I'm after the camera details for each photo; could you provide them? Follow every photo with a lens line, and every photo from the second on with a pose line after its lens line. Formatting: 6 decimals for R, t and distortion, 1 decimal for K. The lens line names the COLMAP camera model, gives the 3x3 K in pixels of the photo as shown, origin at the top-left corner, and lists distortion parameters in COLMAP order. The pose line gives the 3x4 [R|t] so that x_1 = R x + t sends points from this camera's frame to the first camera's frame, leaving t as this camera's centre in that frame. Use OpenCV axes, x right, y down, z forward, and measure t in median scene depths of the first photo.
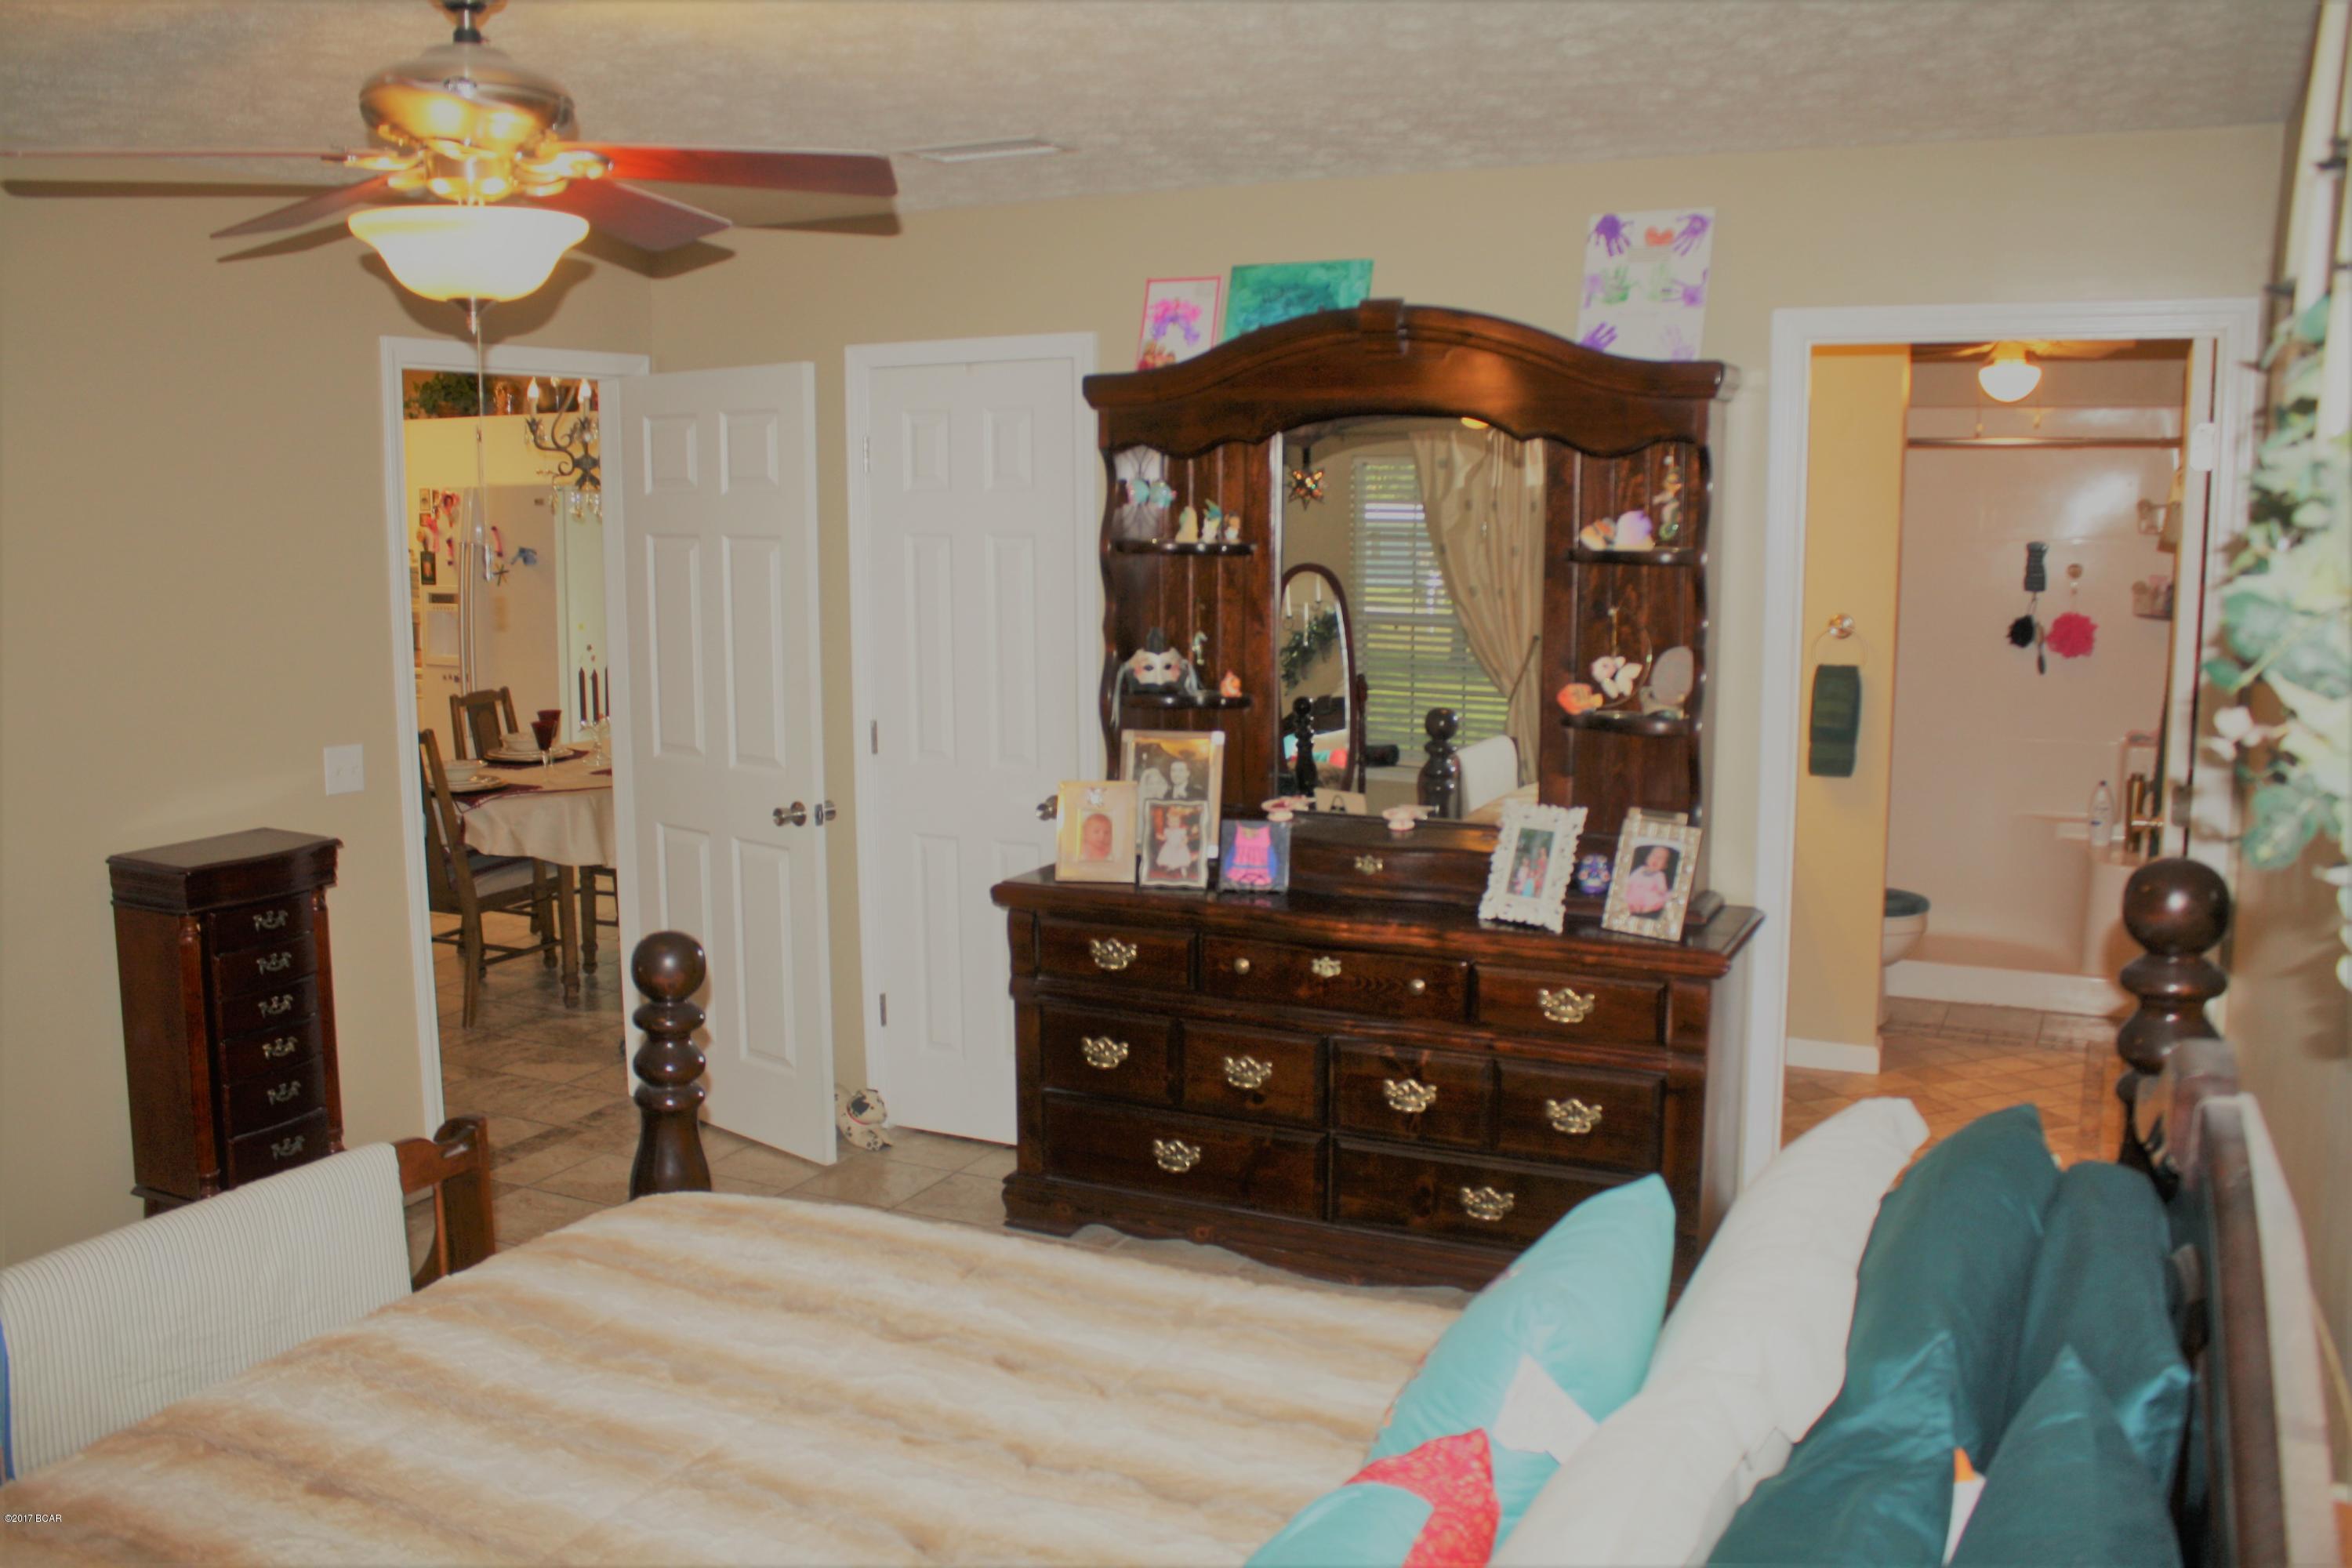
lens RADIAL K [[1998.4, 0, 1182.8], [0, 1998.4, 757.9], [0, 0, 1]] dist [-0.160400, 0.150126]
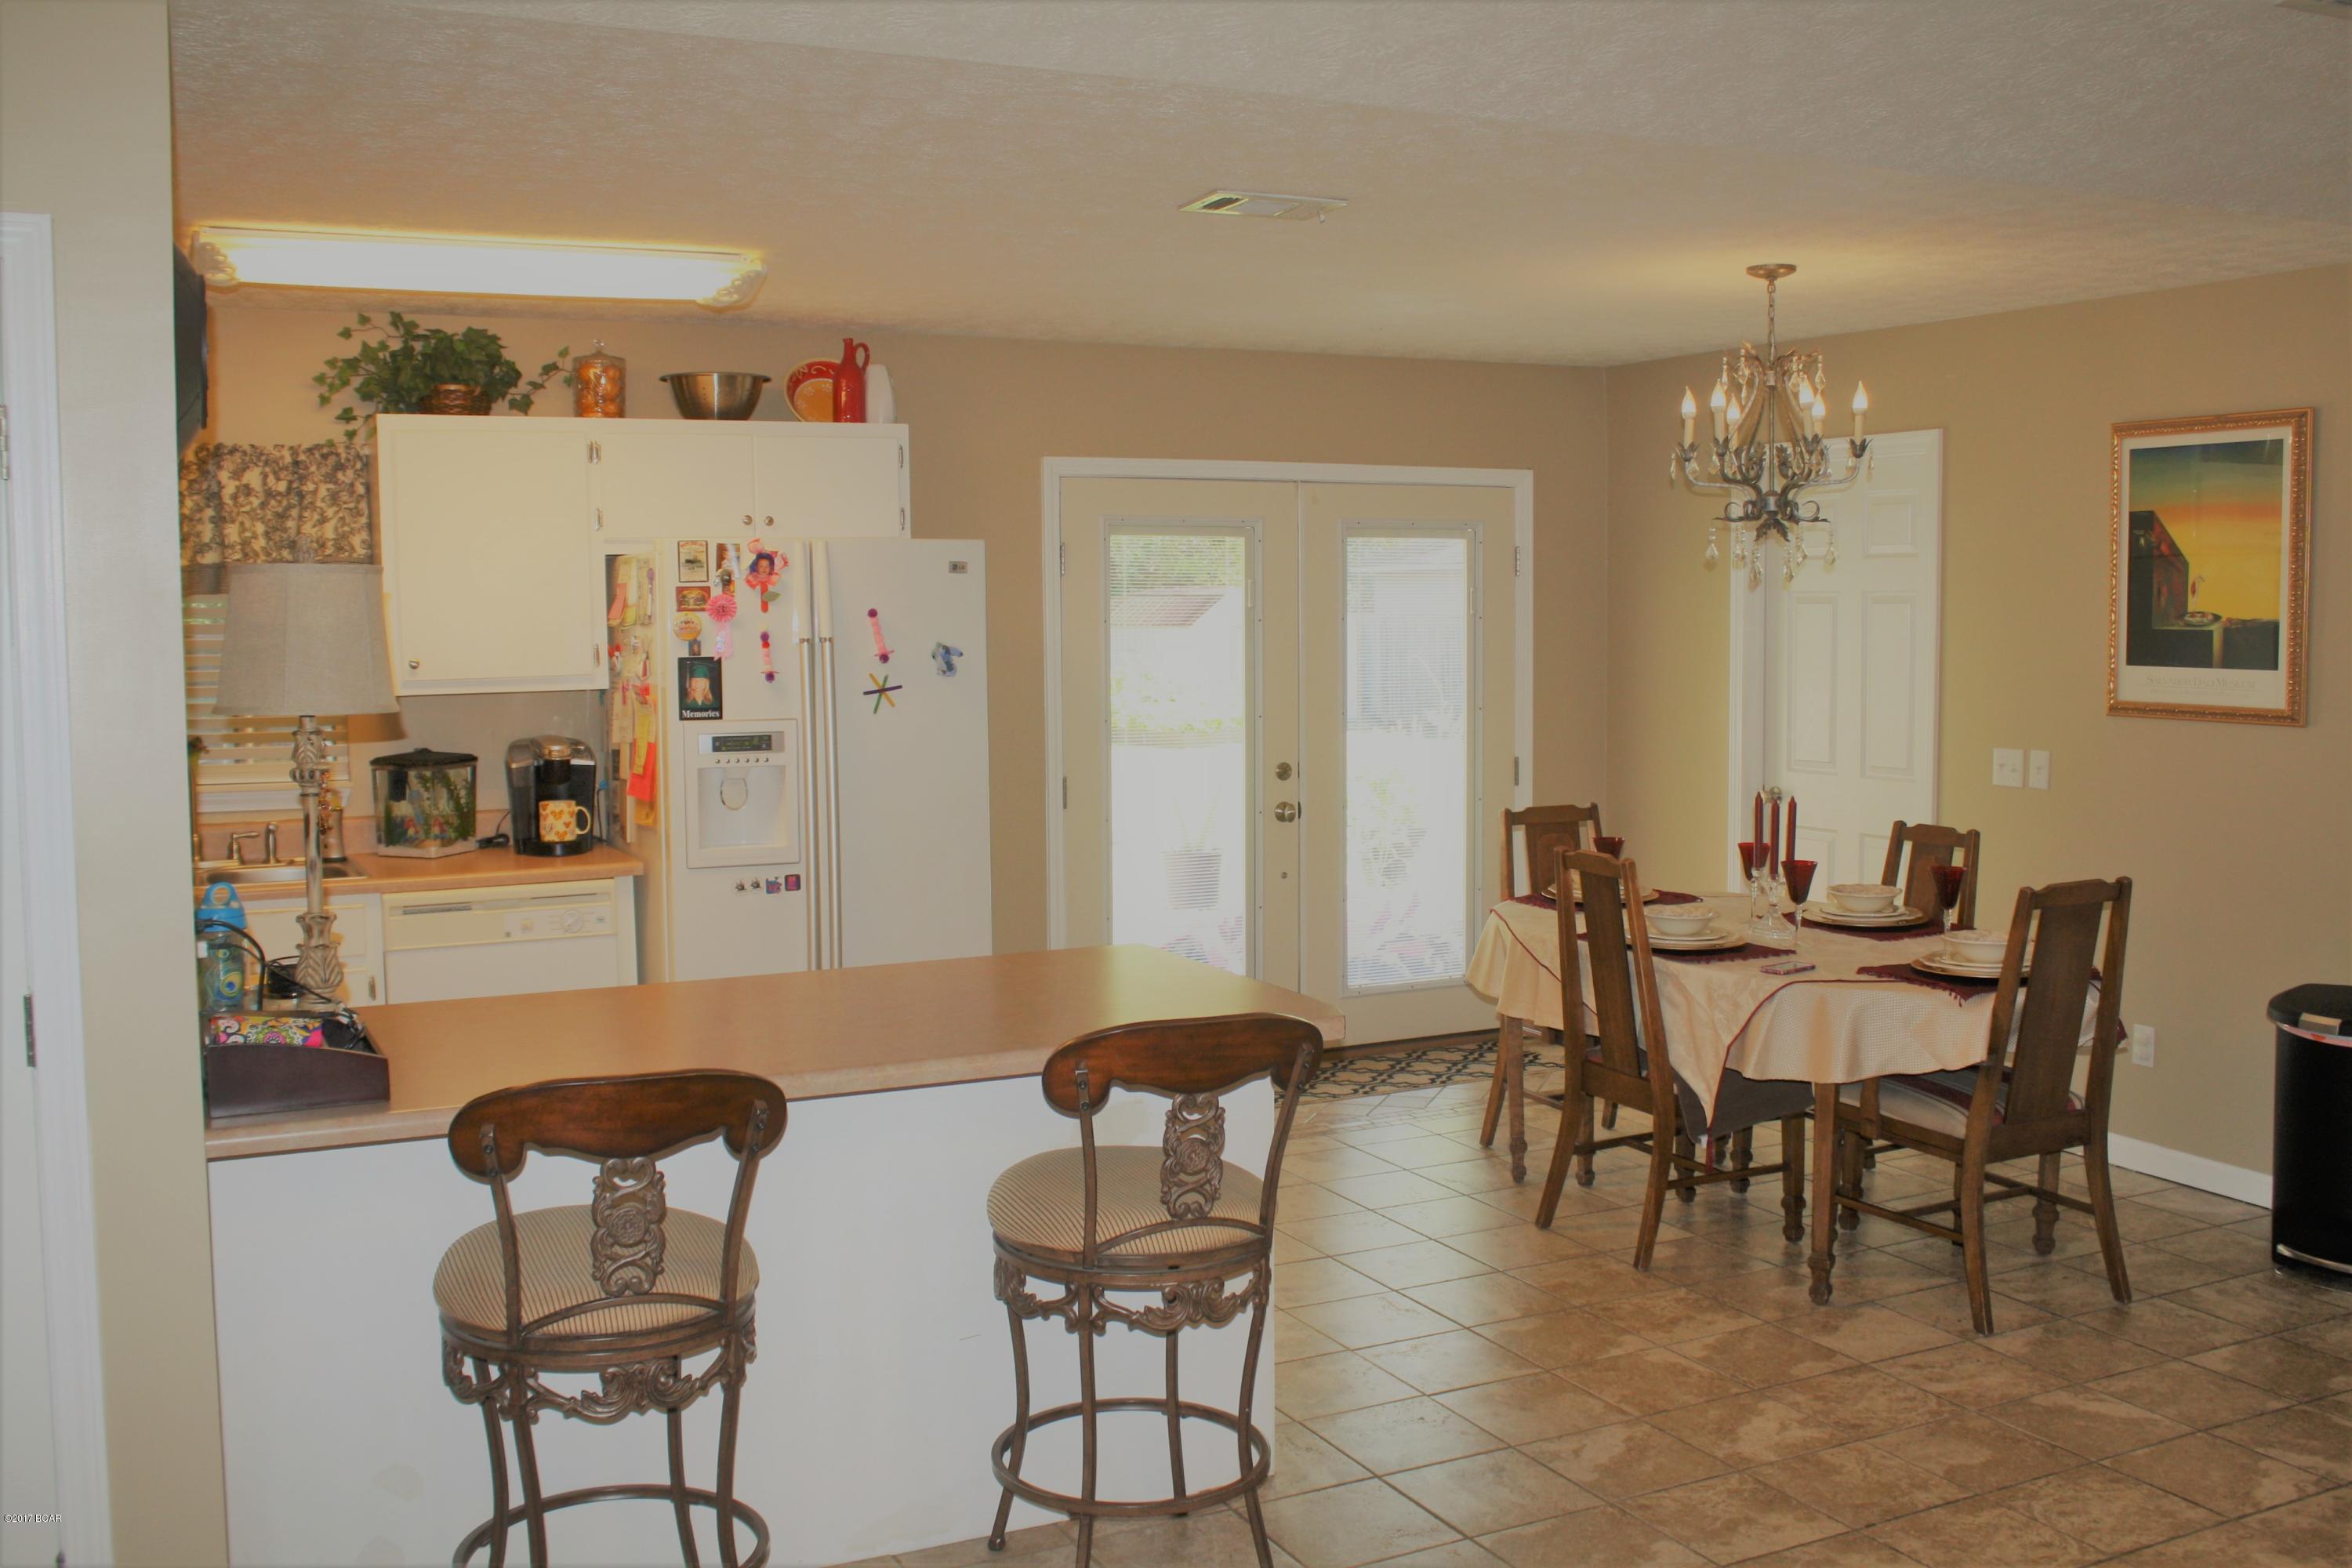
lens RADIAL K [[2213.4, 0, 1176.0], [0, 2213.4, 784.0], [0, 0, 1]] dist [-0.134064, 0.126998]
pose [[0.615202, -0.066722, 0.785541, -0.791311], [0.108361, 0.994112, -0.000426, -0.056820], [-0.780887, 0.085384, 0.618810, 0.529622]]
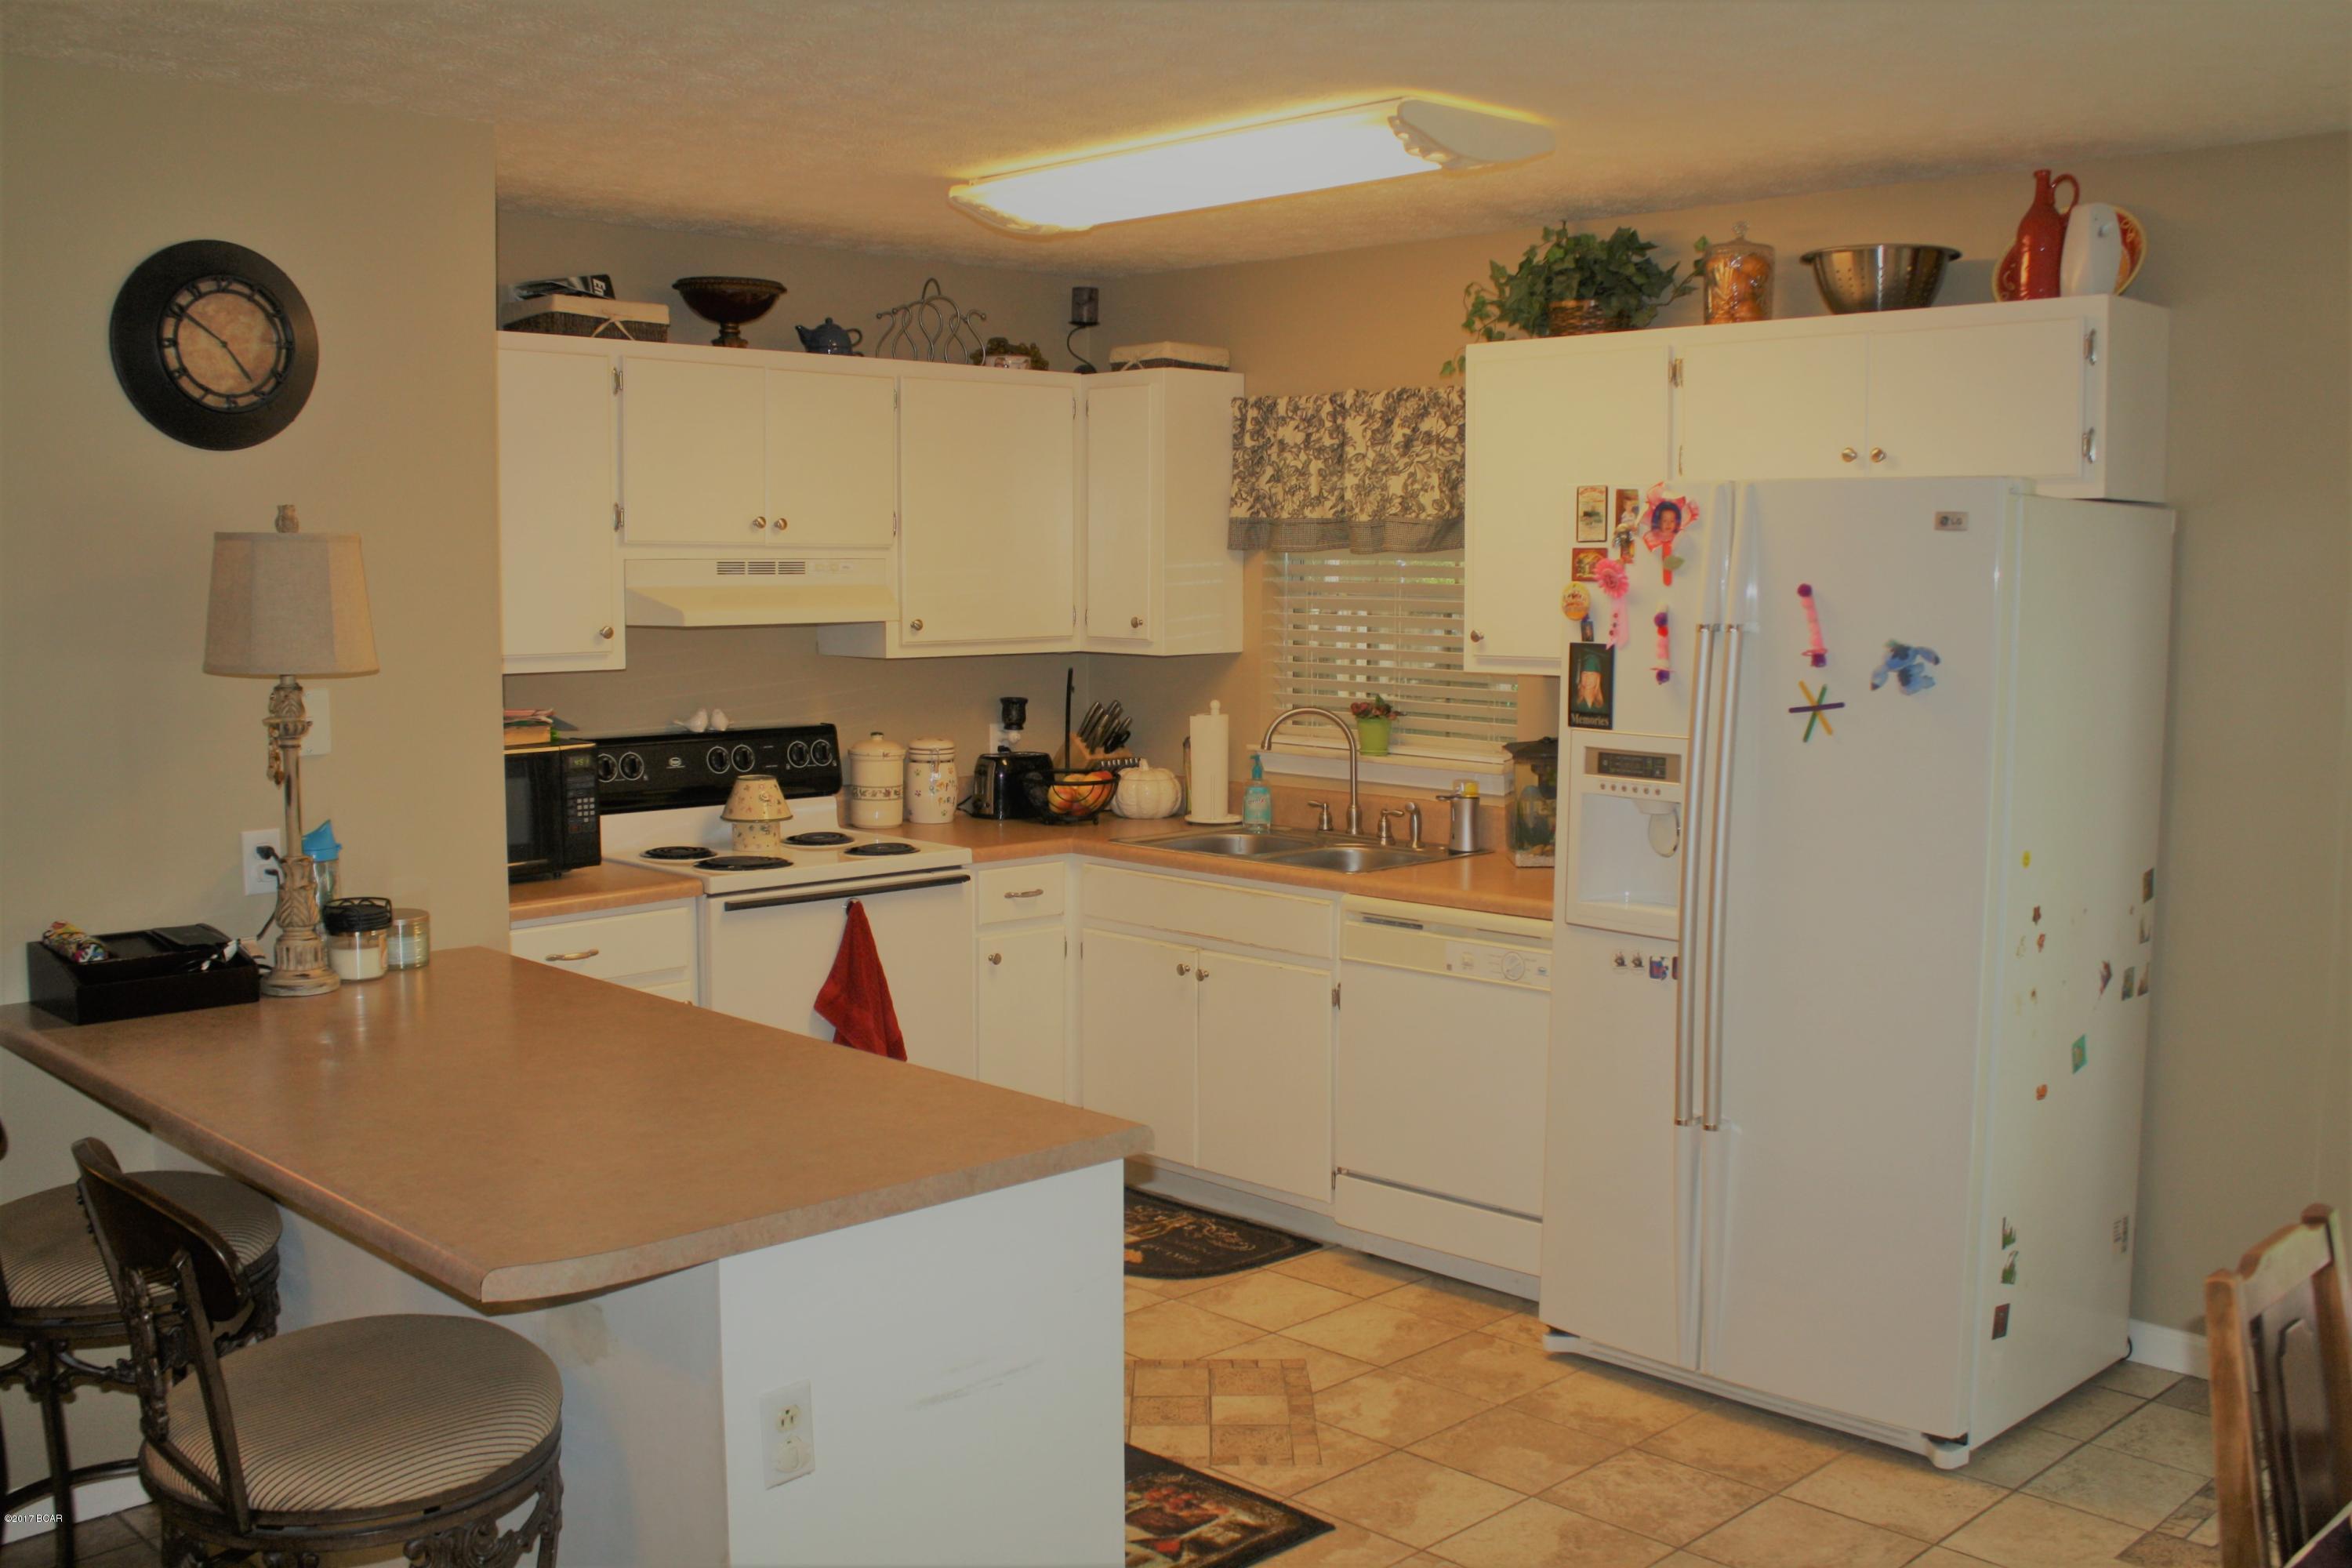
lens RADIAL K [[2213.4, 0, 1176.0], [0, 2213.4, 784.0], [0, 0, 1]] dist [-0.134064, 0.126998]
pose [[0.940795, 0.039106, -0.336712, -0.316493], [-0.049910, 0.998478, -0.023486, -0.062692], [0.335281, 0.038901, 0.941315, 0.554012]]
